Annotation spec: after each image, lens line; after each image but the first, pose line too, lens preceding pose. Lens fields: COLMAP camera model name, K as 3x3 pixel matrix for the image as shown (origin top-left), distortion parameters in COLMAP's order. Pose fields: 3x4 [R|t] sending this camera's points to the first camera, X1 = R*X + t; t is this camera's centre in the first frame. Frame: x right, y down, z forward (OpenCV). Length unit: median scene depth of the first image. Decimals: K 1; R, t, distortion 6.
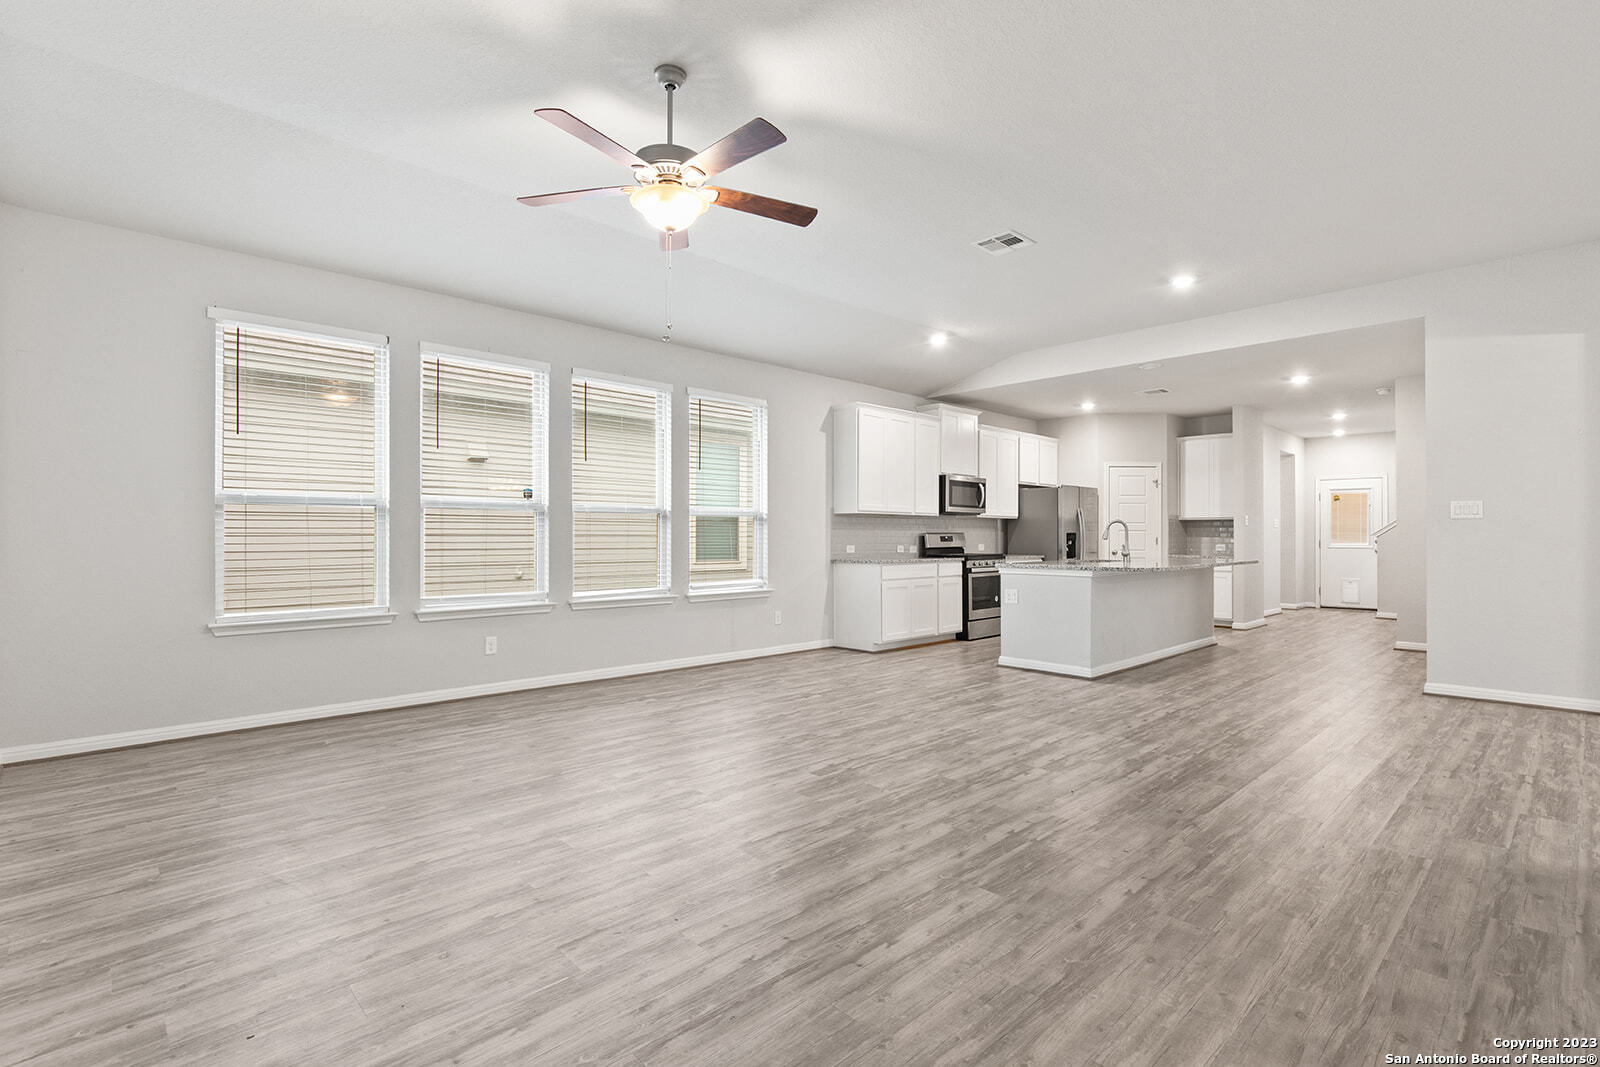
lens RADIAL K [[756.9, 0, 800.0], [0, 756.9, 533.5], [0, 0, 1]] dist [-0.001468, -0.000147]
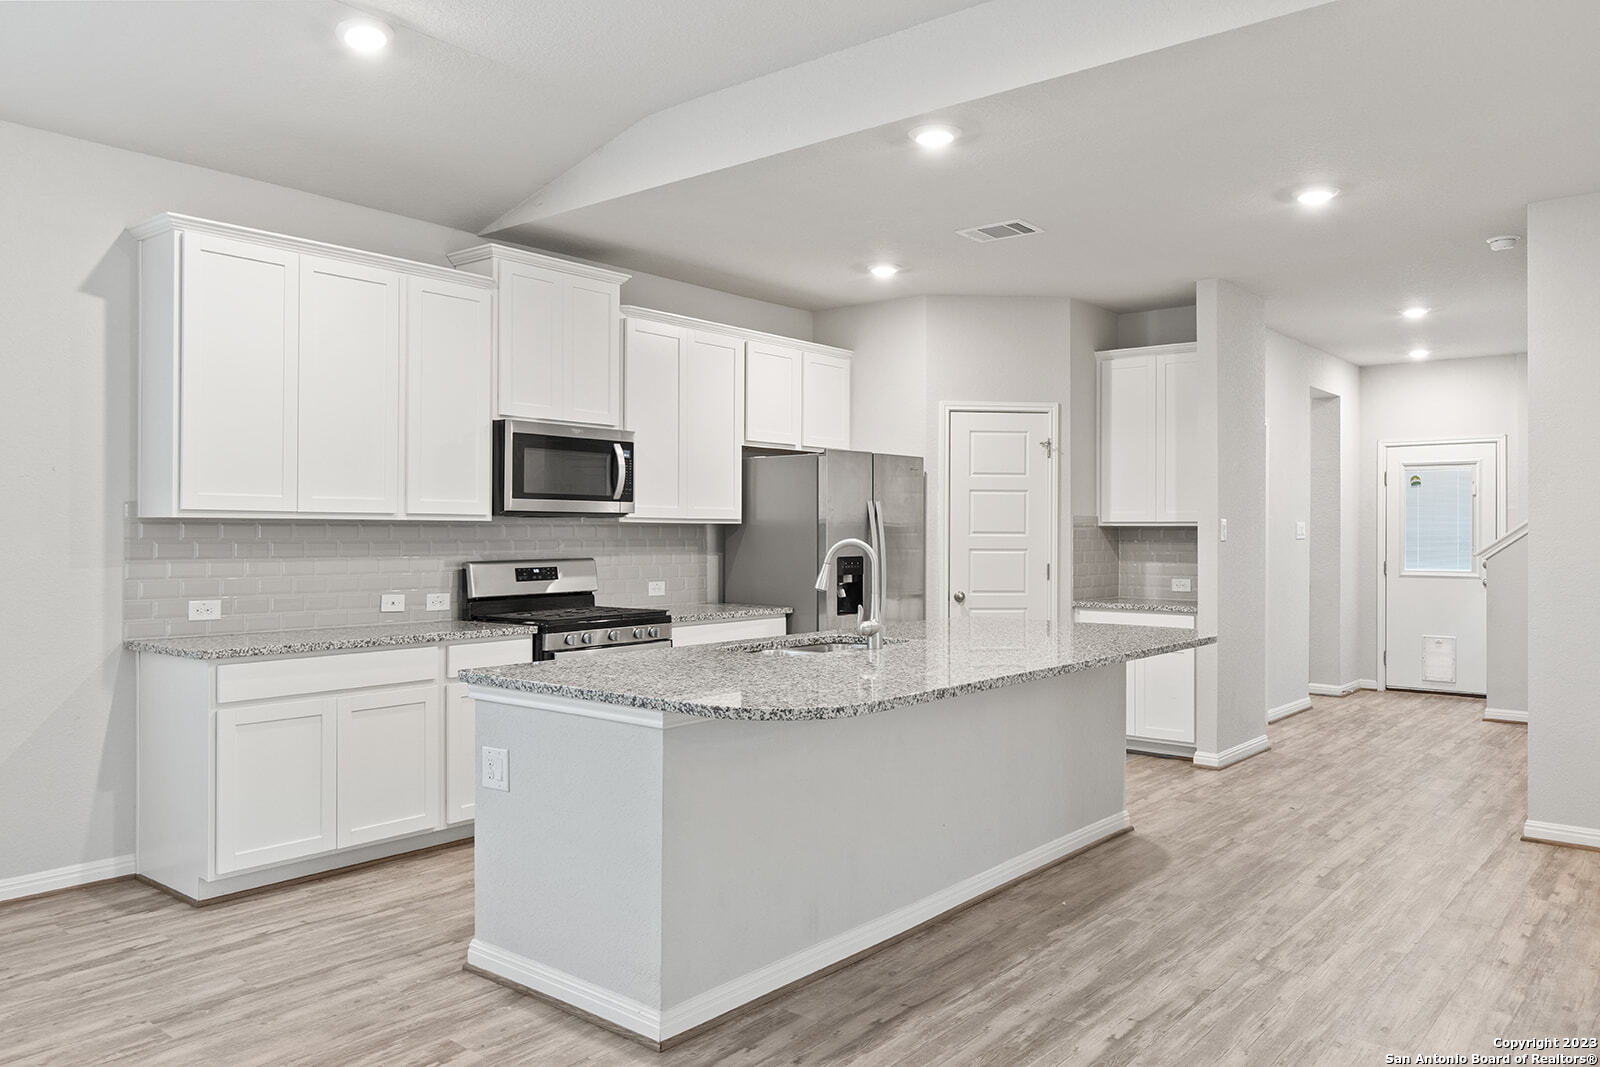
lens RADIAL K [[1162.0, 0, 800.0], [0, 1162.0, 533.5], [0, 0, 1]] dist [0.005034, 0.000410]
pose [[0.993014, 0.001395, 0.117987, 0.248259], [-0.002033, 0.999984, 0.005284, -0.018026], [-0.117978, -0.005487, 0.993001, 0.324172]]
